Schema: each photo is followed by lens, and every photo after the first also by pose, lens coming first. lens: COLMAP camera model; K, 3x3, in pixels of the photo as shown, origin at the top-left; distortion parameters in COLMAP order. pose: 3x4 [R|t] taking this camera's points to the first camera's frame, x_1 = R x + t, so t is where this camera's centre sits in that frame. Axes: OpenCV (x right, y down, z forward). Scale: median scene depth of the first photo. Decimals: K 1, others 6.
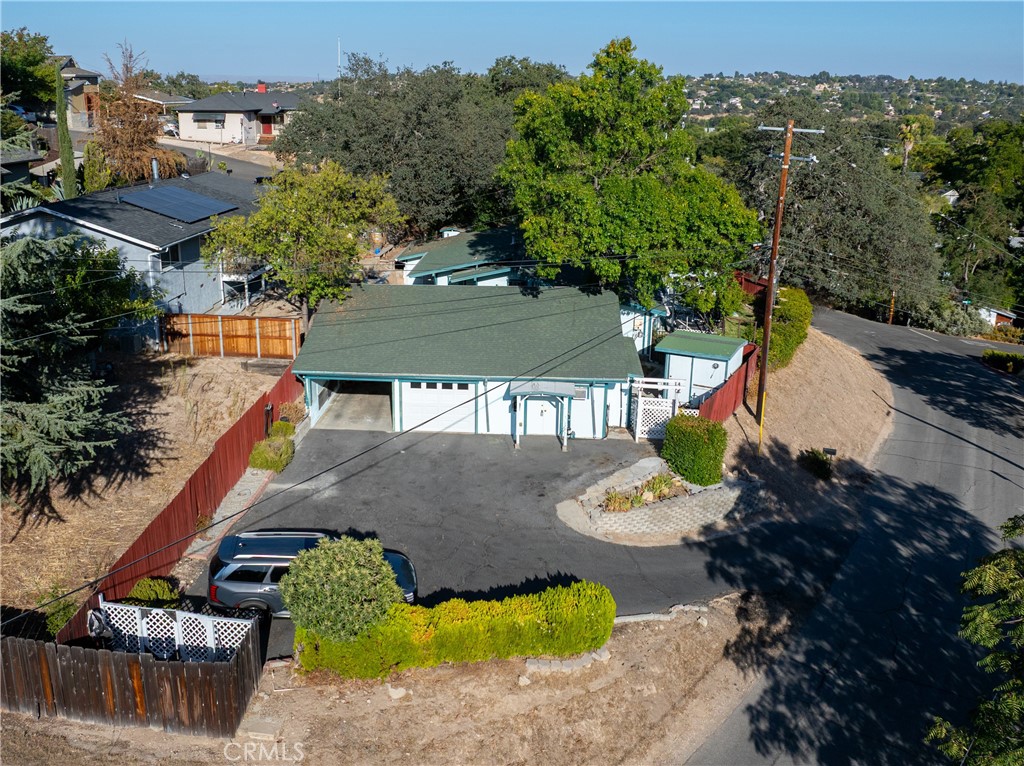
lens RADIAL K [[941.6, 0, 489.5], [0, 941.6, 369.1], [0, 0, 1]] dist [-0.018505, -0.015245]
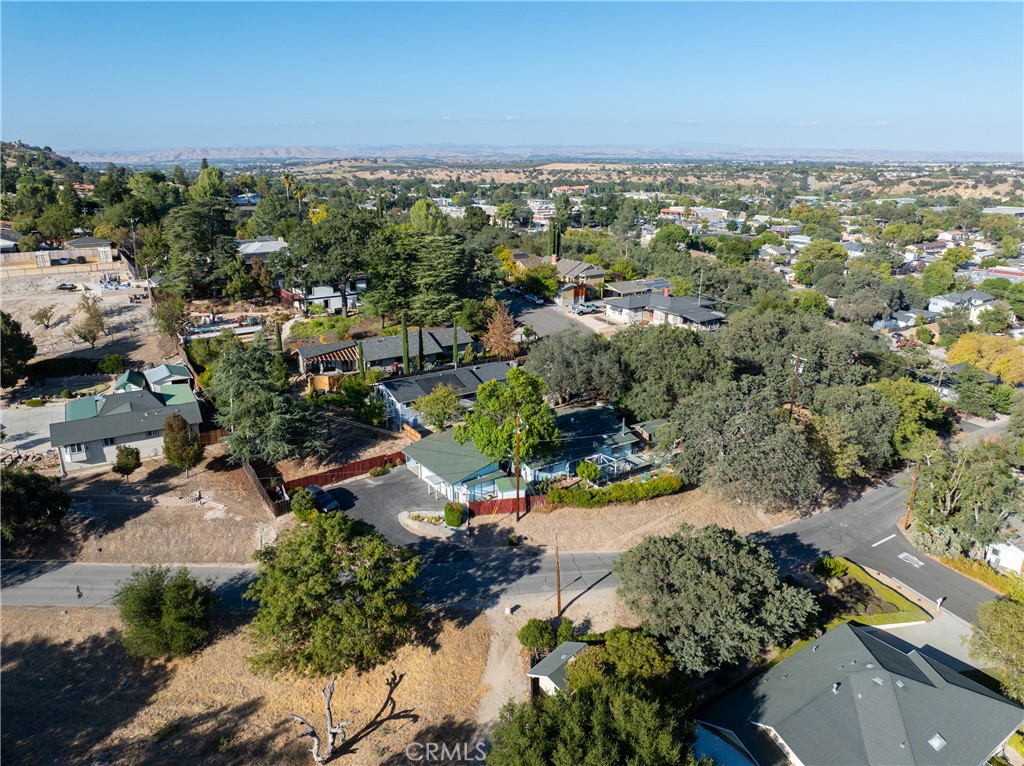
lens RADIAL K [[718.0, 0, 512.0], [0, 718.0, 383.0], [0, 0, 1]] dist [-0.000610, -0.053484]
pose [[0.629224, 0.225251, -0.743867, 1.862093], [-0.219422, 0.969633, 0.108009, -0.586629], [0.745607, 0.095259, 0.659542, -0.406416]]
